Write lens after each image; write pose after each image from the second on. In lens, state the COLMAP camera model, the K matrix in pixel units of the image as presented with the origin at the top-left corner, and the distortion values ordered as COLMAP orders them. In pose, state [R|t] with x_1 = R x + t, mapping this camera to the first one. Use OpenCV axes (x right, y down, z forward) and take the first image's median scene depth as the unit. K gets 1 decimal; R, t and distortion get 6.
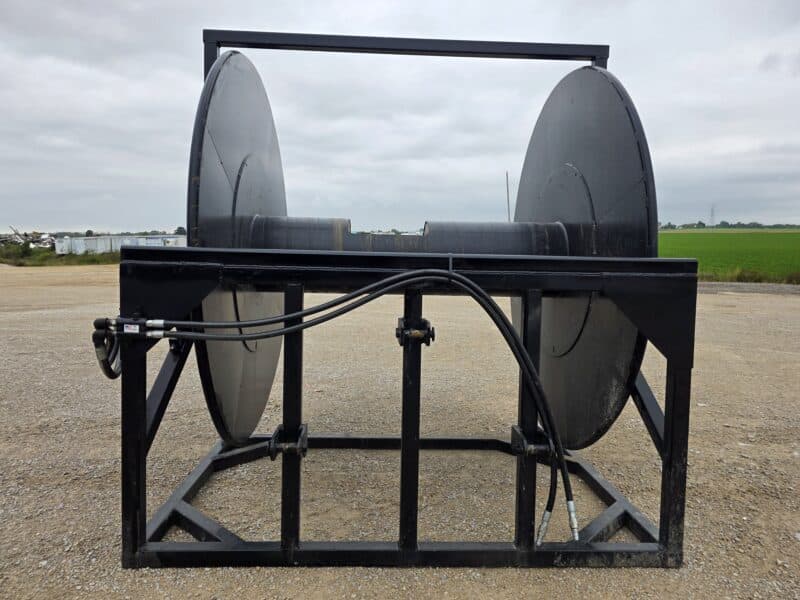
lens RADIAL K [[540.4, 0, 401.3], [0, 540.4, 297.3], [0, 0, 1]] dist [0.052122, -0.051444]
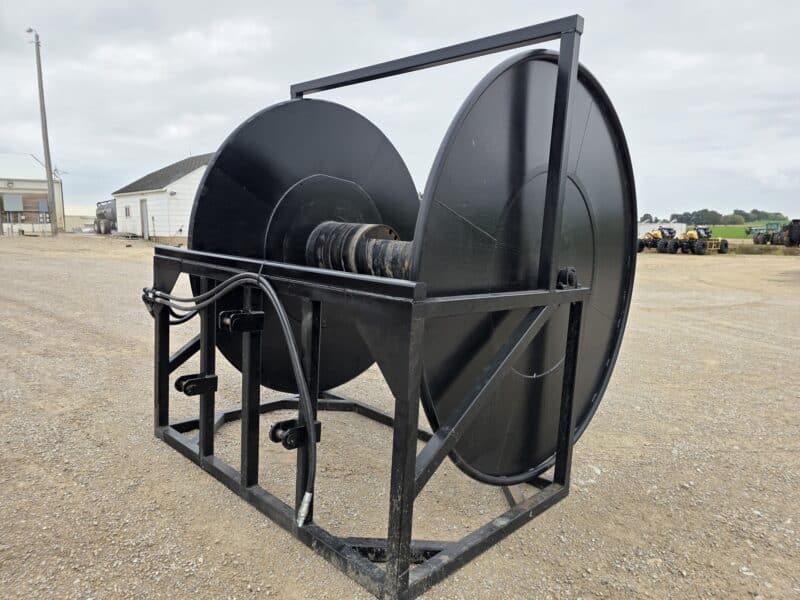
lens RADIAL K [[540.4, 0, 401.0], [0, 540.4, 302.7], [0, 0, 1]] dist [0.052122, -0.051444]
pose [[0.690928, 0.113796, -0.713911, 1.121833], [-0.090125, 0.993388, 0.071121, -0.096734], [0.717284, 0.015201, 0.696615, 0.347315]]
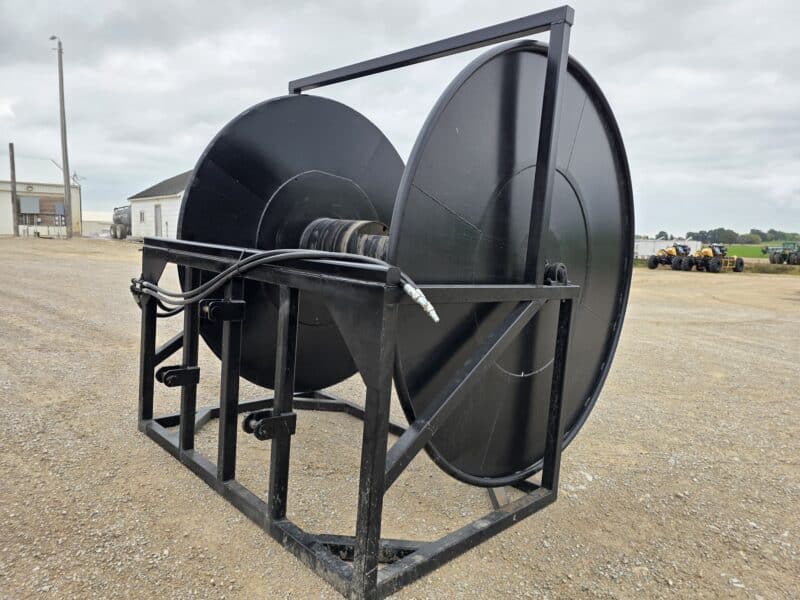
lens RADIAL K [[540.4, 0, 404.1], [0, 540.4, 298.8], [0, 0, 1]] dist [0.052122, -0.051444]
pose [[0.675745, 0.108024, -0.729177, 1.151425], [-0.112113, 0.992757, 0.043175, -0.058192], [0.728560, 0.052575, 0.682962, 0.412800]]
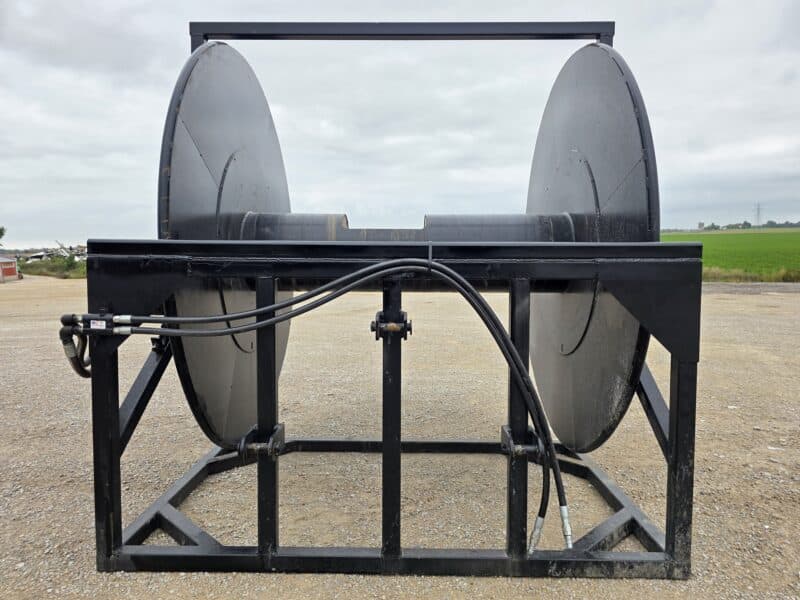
lens RADIAL K [[540.4, 0, 406.4], [0, 540.4, 306.6], [0, 0, 1]] dist [0.052122, -0.051444]
pose [[0.998335, -0.013226, -0.056153, 0.095009], [0.013431, 0.999904, 0.003286, 0.026539], [0.056104, -0.004034, 0.998417, 0.058429]]
